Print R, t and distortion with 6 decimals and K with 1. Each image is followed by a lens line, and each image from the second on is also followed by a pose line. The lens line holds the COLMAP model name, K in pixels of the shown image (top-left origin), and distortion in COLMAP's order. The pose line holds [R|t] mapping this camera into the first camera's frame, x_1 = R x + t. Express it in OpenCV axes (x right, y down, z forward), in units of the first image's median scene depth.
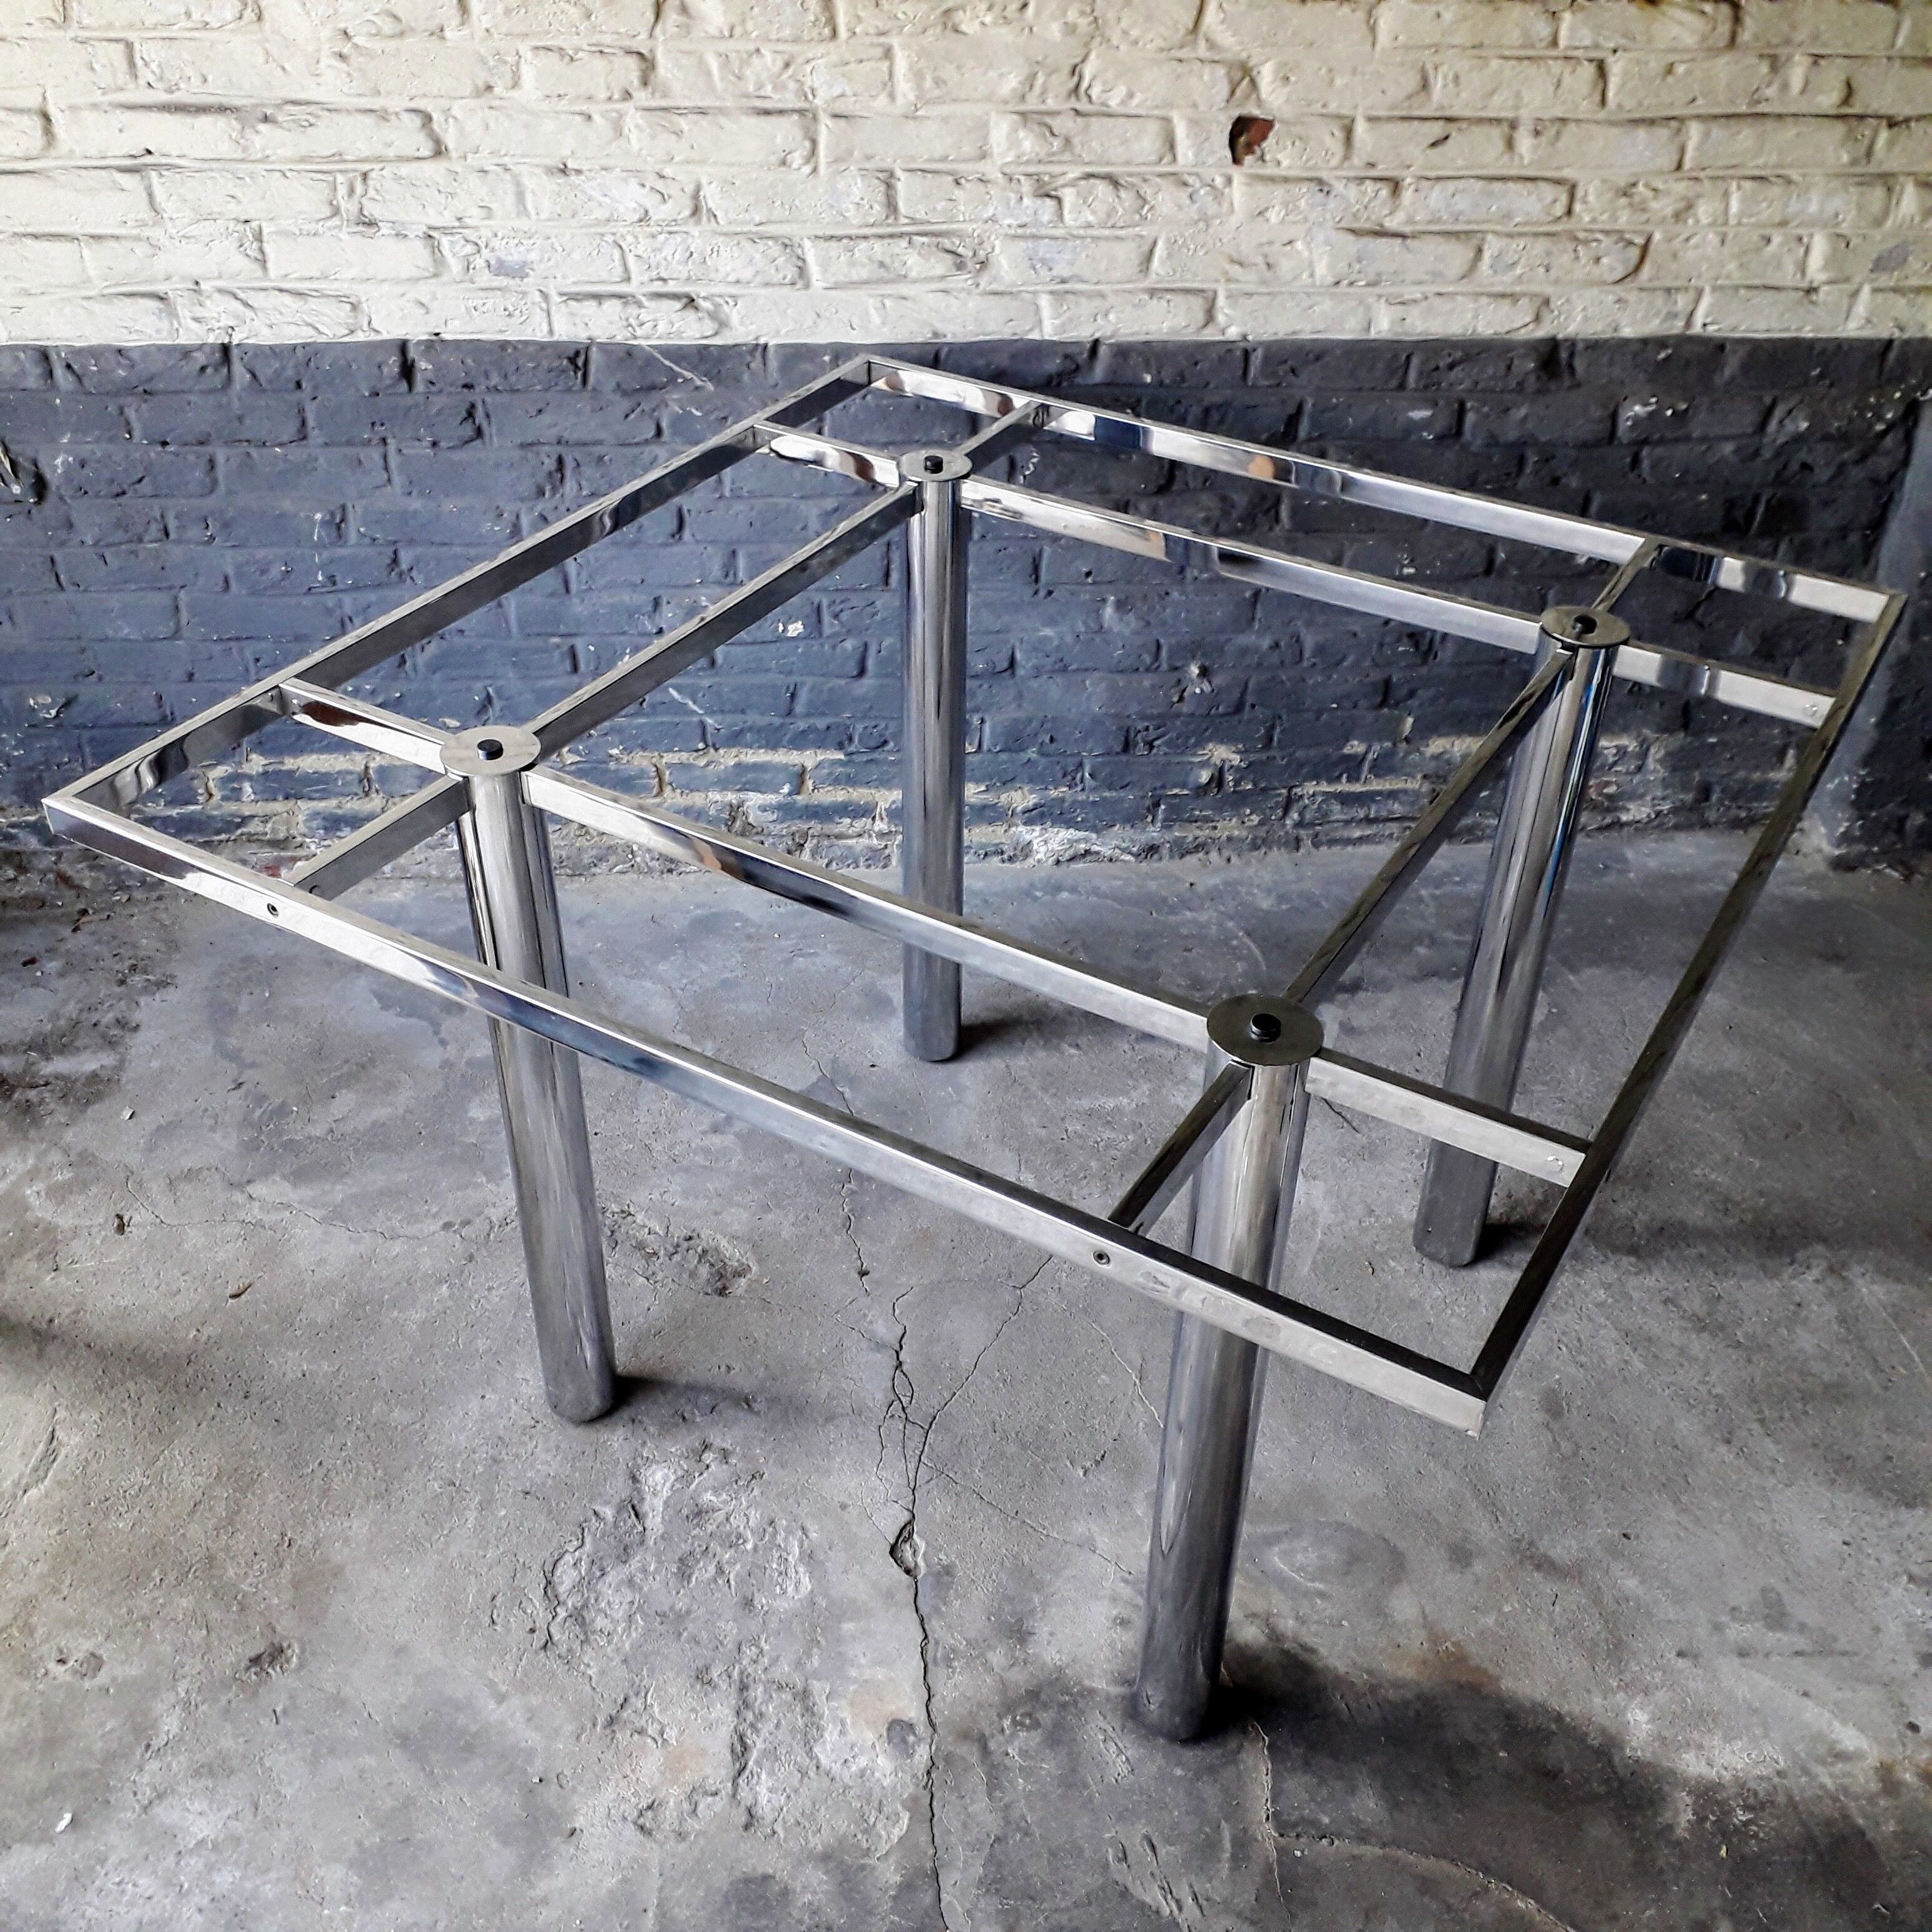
lens RADIAL K [[2042.7, 0, 972.3], [0, 2042.7, 1003.2], [0, 0, 1]] dist [0.216150, -0.567564]
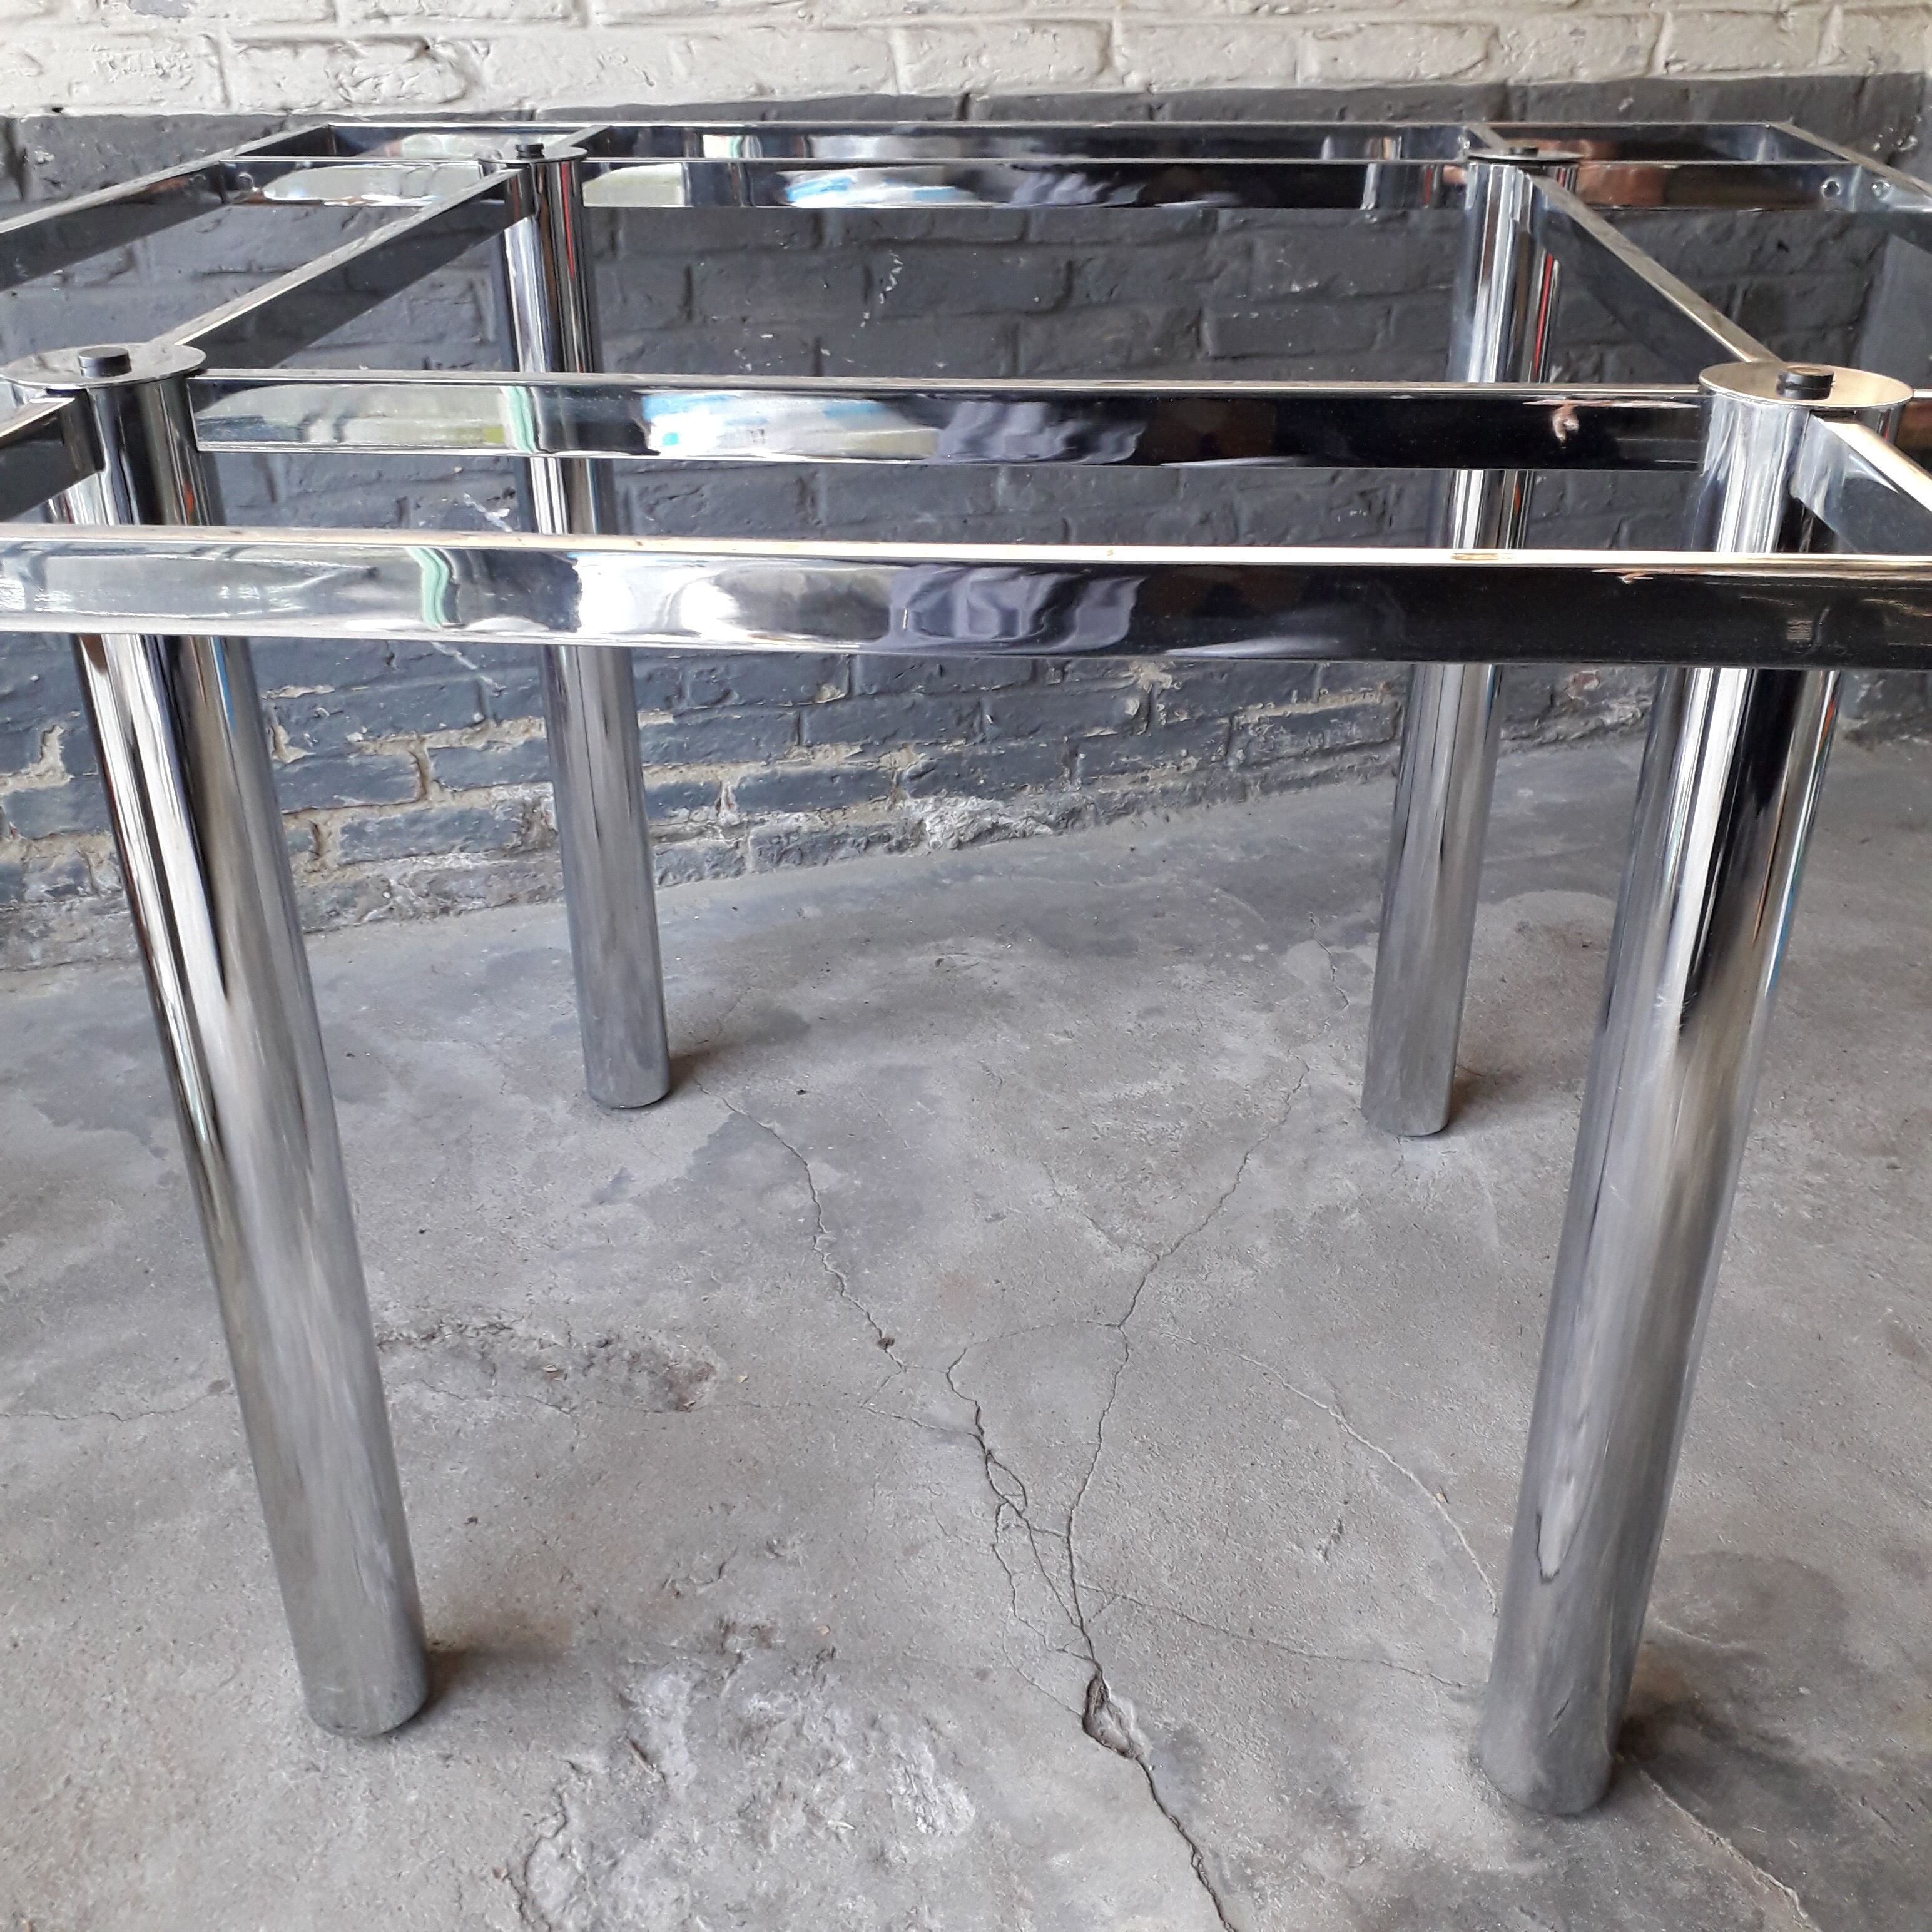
lens RADIAL K [[2050.9, 0, 973.4], [0, 2050.9, 998.4], [0, 0, 1]] dist [0.180639, -0.394781]
pose [[0.972511, -0.131531, 0.192150, -0.129387], [0.157887, 0.979001, -0.128949, 0.104936], [-0.171154, 0.155742, 0.972857, 0.306535]]
